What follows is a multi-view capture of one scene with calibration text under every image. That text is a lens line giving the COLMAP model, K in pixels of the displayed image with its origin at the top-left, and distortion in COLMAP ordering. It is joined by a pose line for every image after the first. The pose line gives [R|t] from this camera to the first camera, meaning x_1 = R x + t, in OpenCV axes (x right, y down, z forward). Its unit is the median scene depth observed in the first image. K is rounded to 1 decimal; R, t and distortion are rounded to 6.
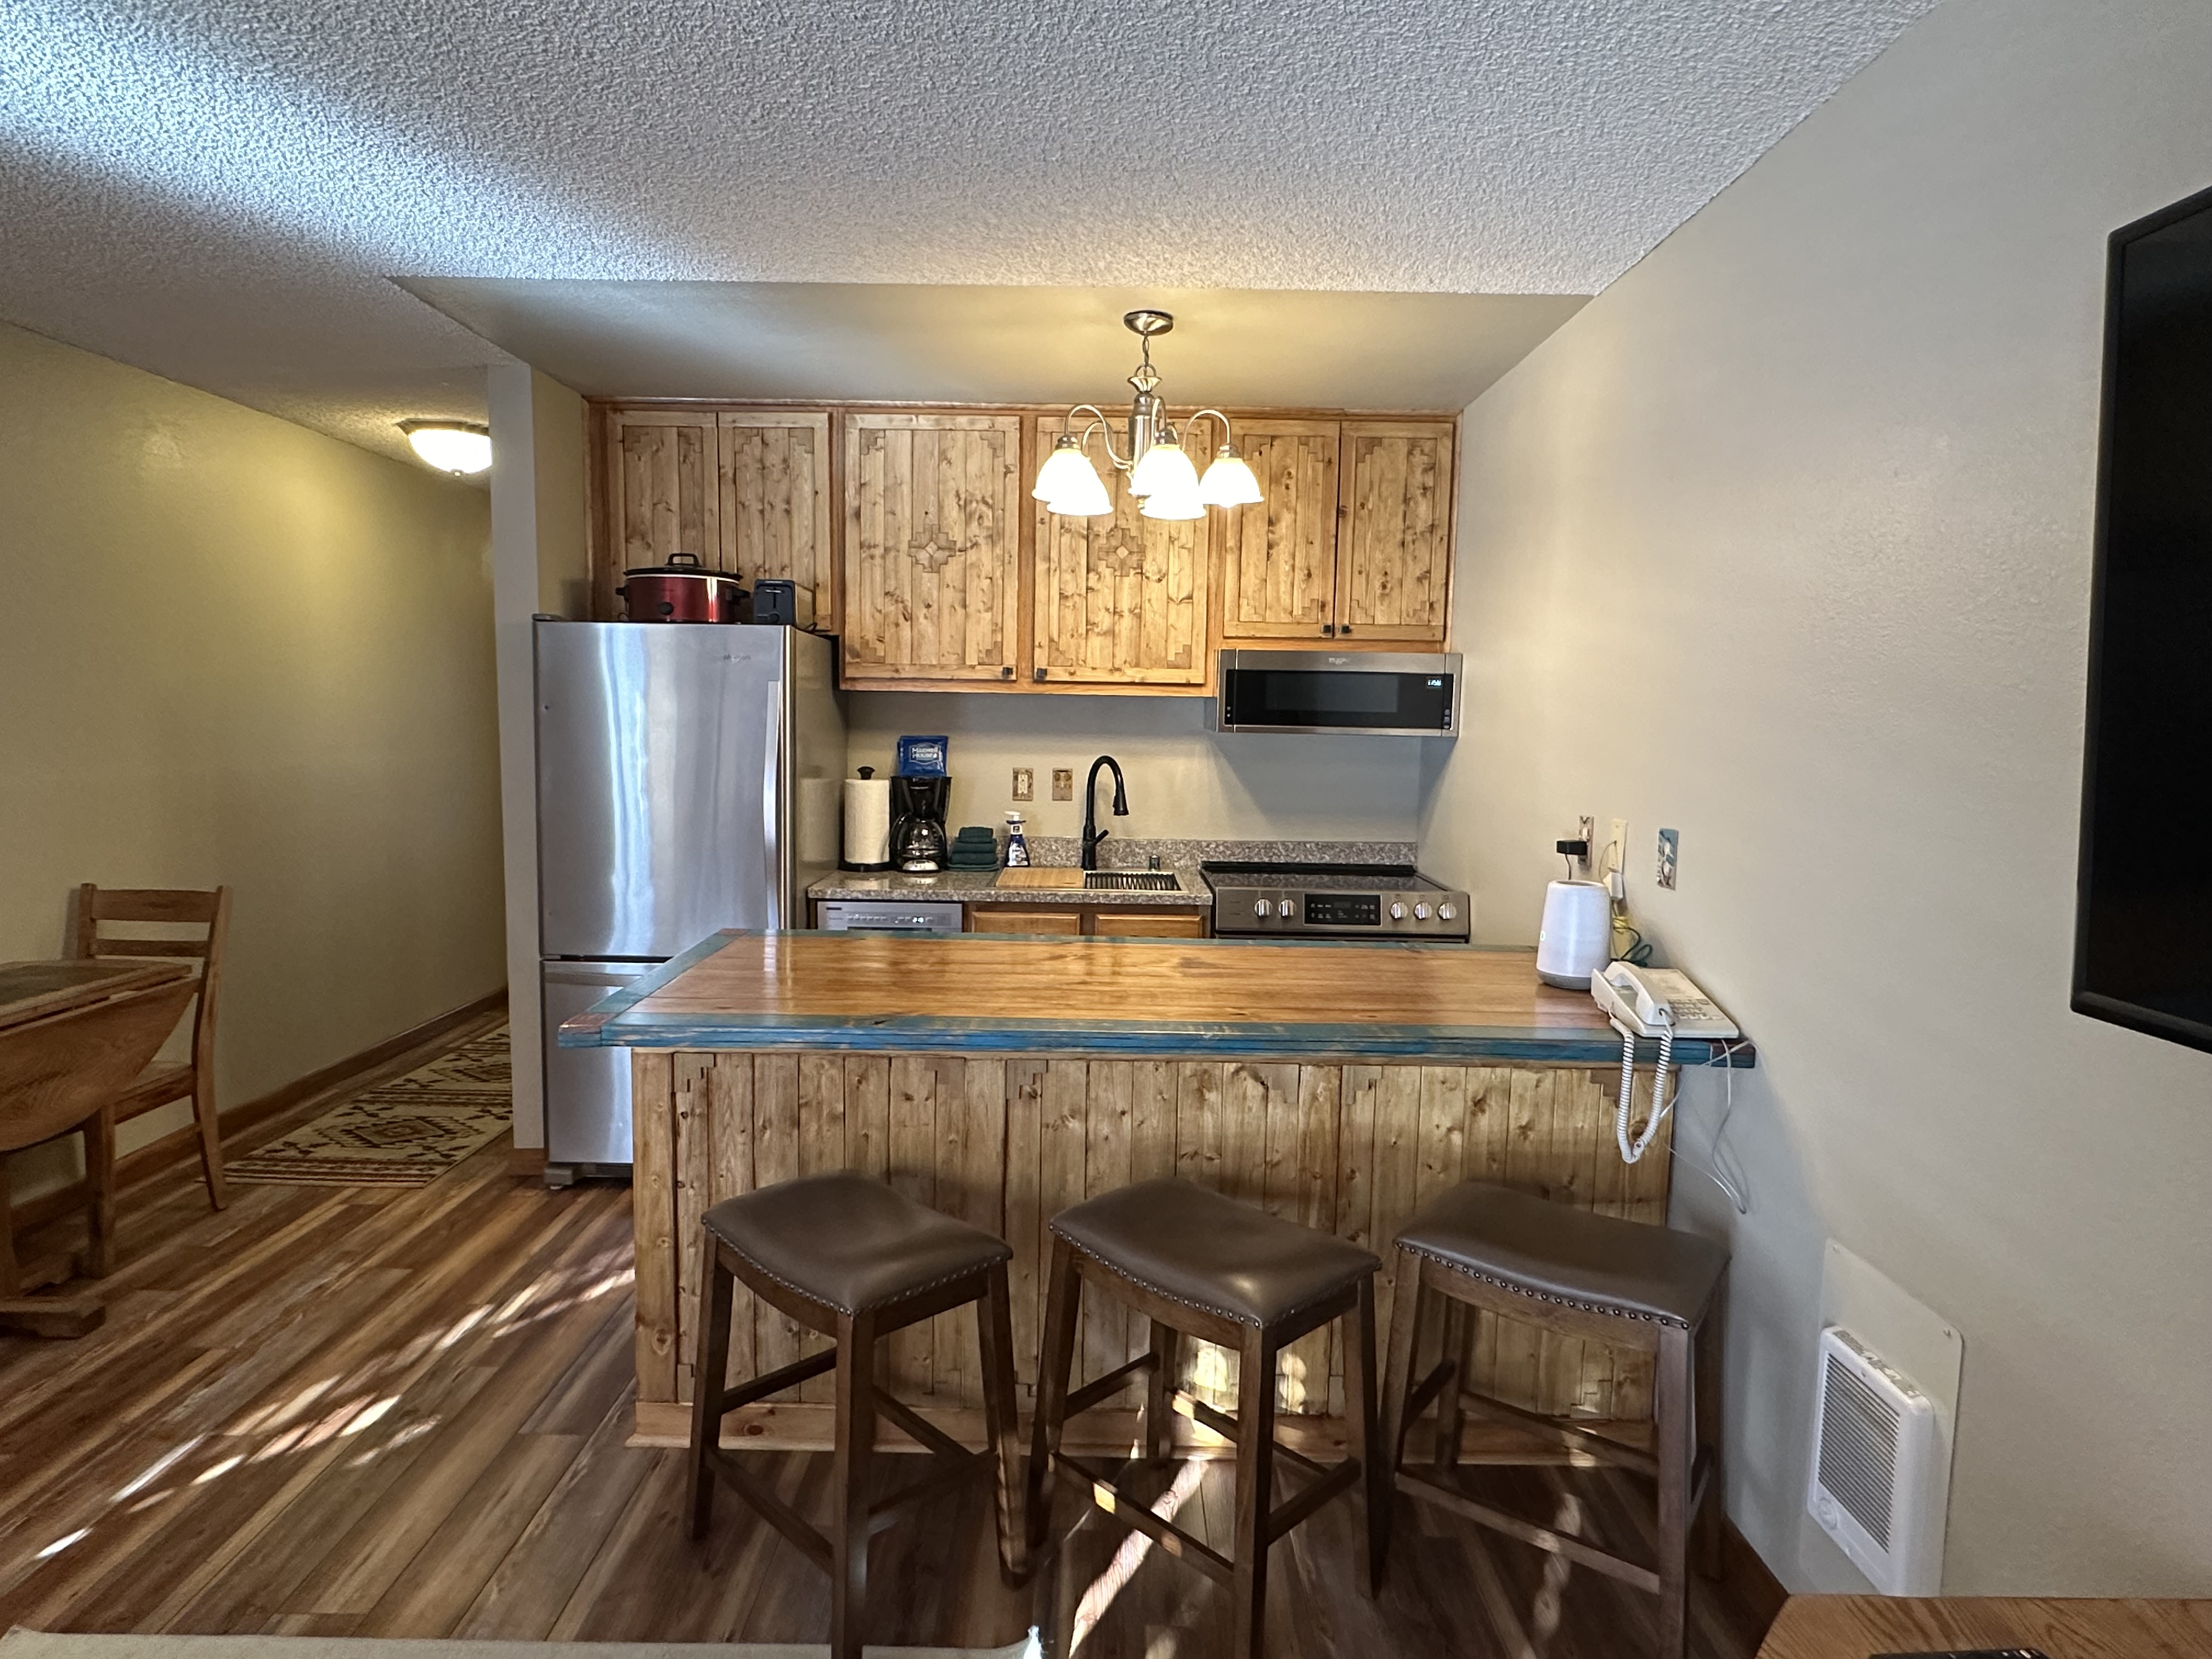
lens RADIAL K [[1239.4, 0, 1094.8], [0, 1239.4, 832.4], [0, 0, 1]] dist [0.002825, 0.000447]
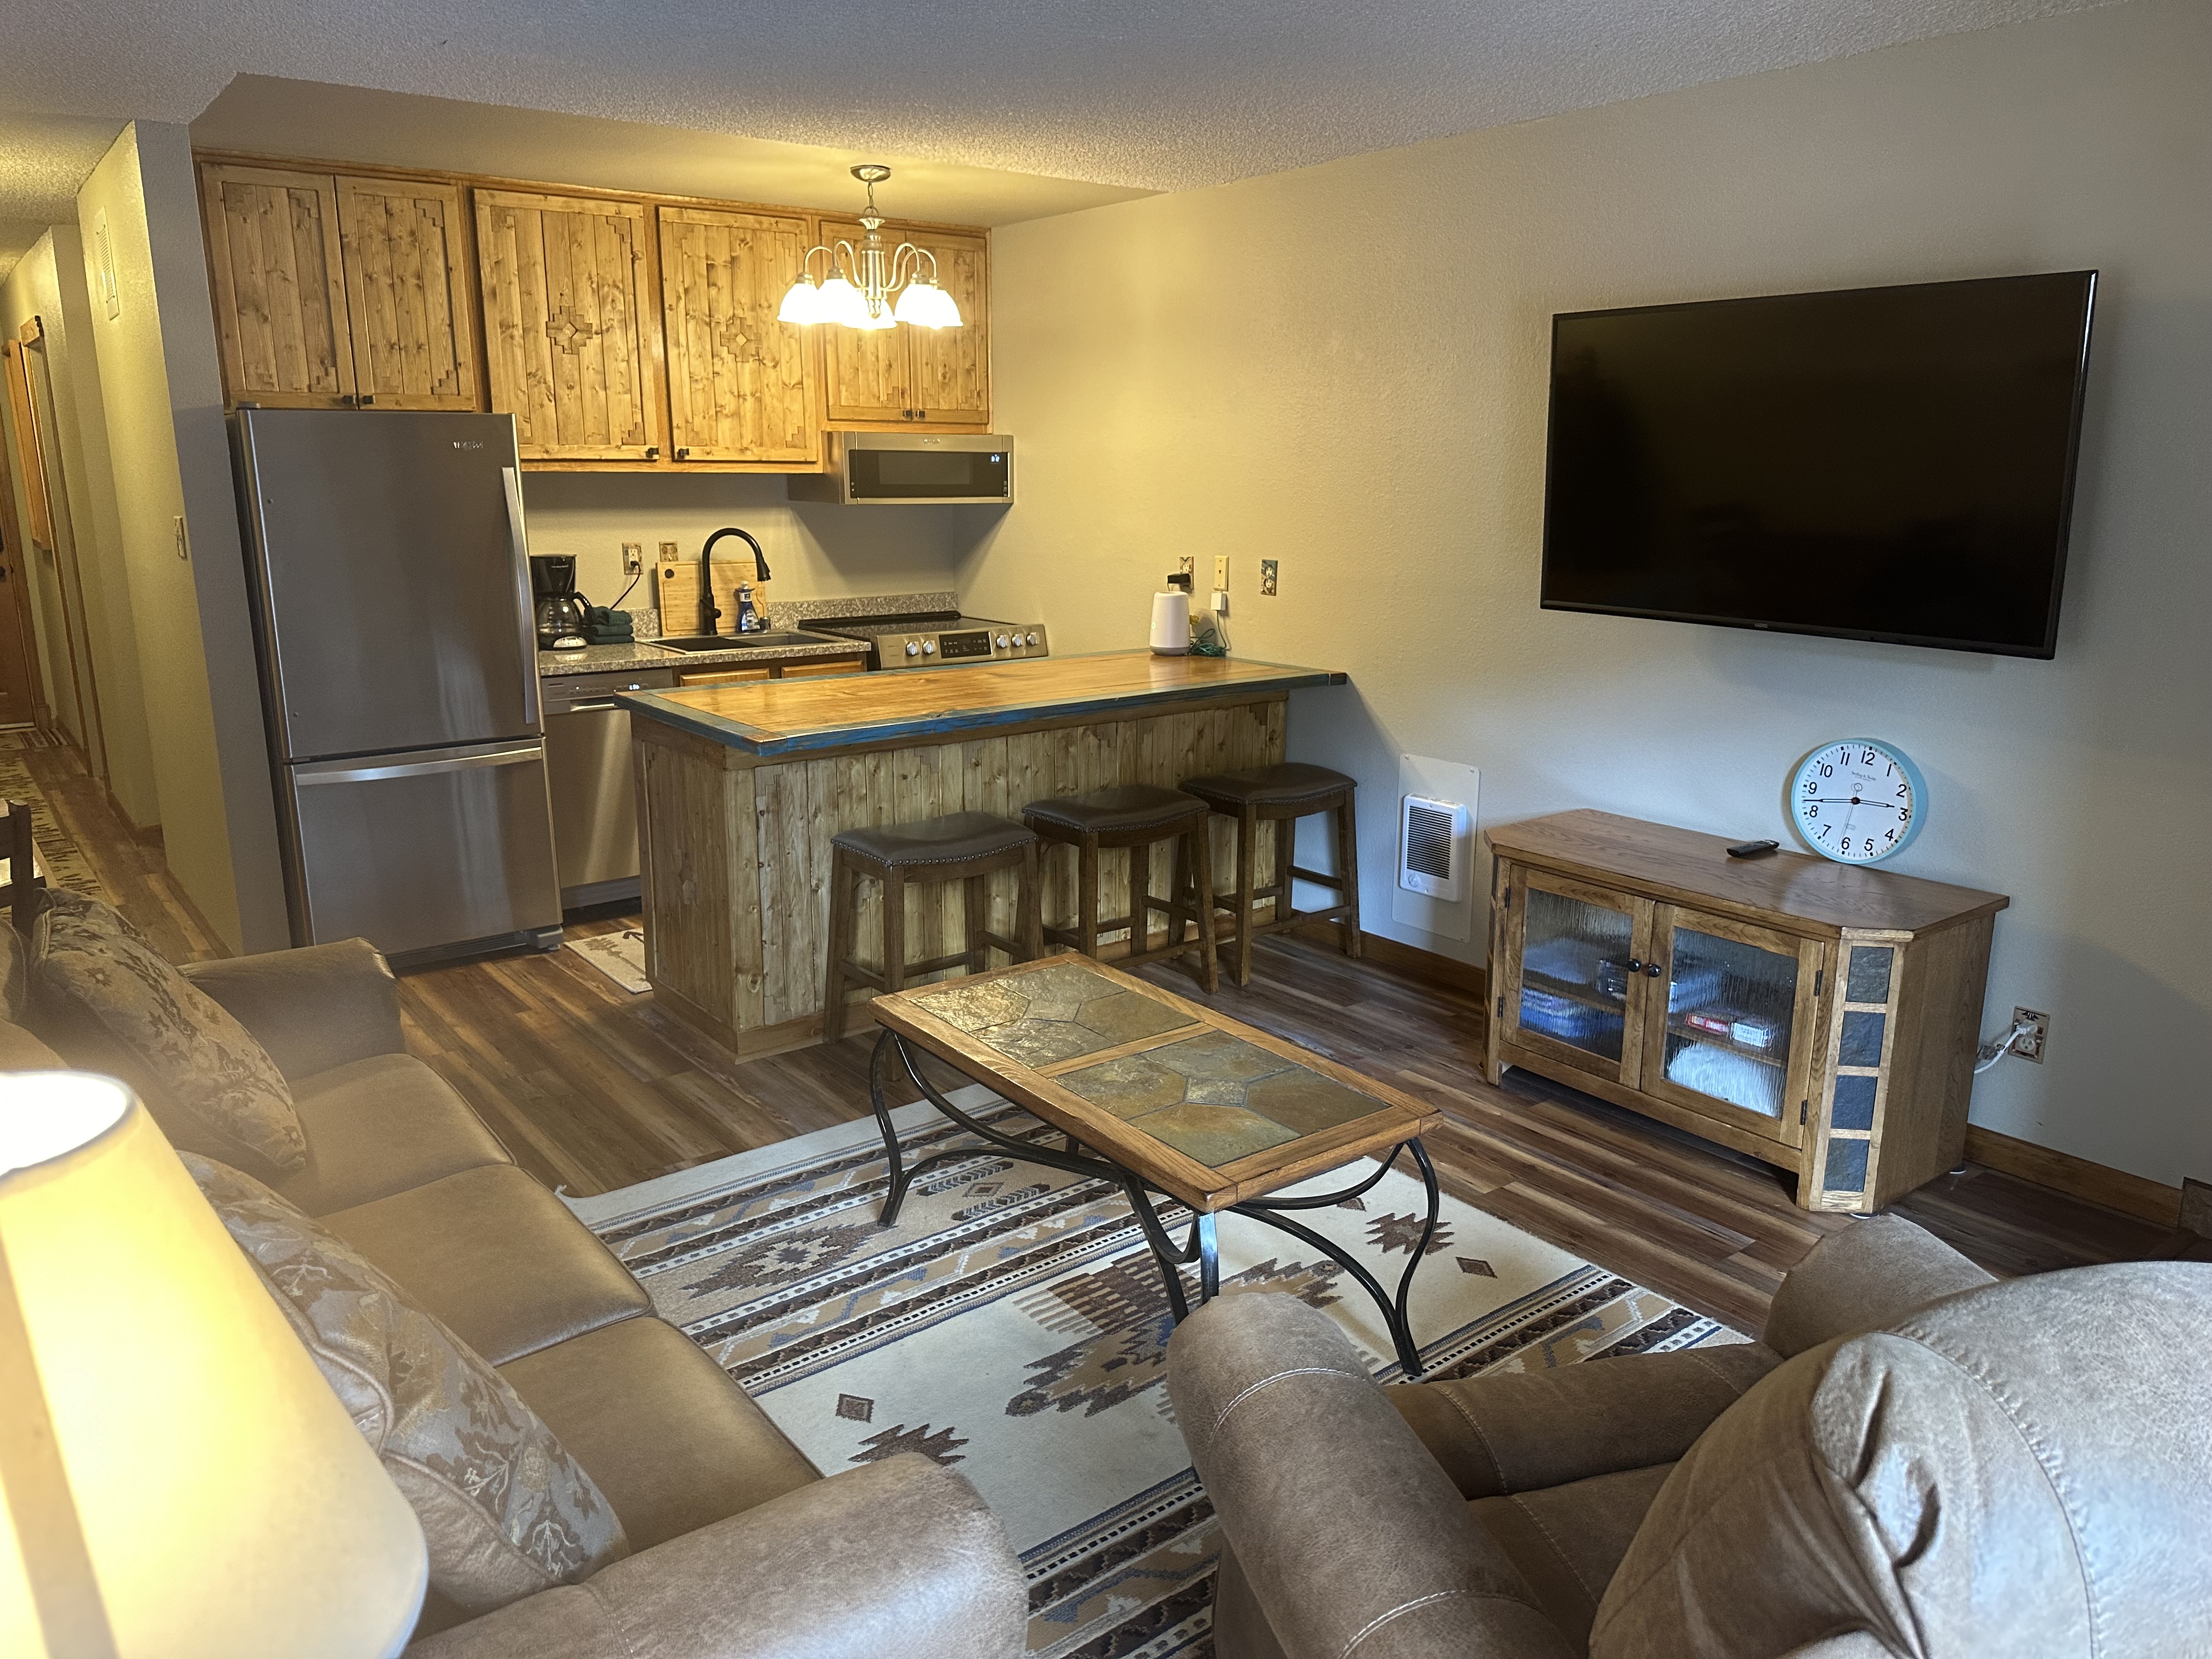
lens RADIAL K [[1592.0, 0, 1115.7], [0, 1592.0, 850.9], [0, 0, 1]] dist [0.032694, -0.078913]
pose [[0.787218, -0.160884, 0.595319, -0.636715], [0.070555, 0.982527, 0.172228, -0.000228], [-0.612626, -0.093578, 0.784814, -0.364345]]
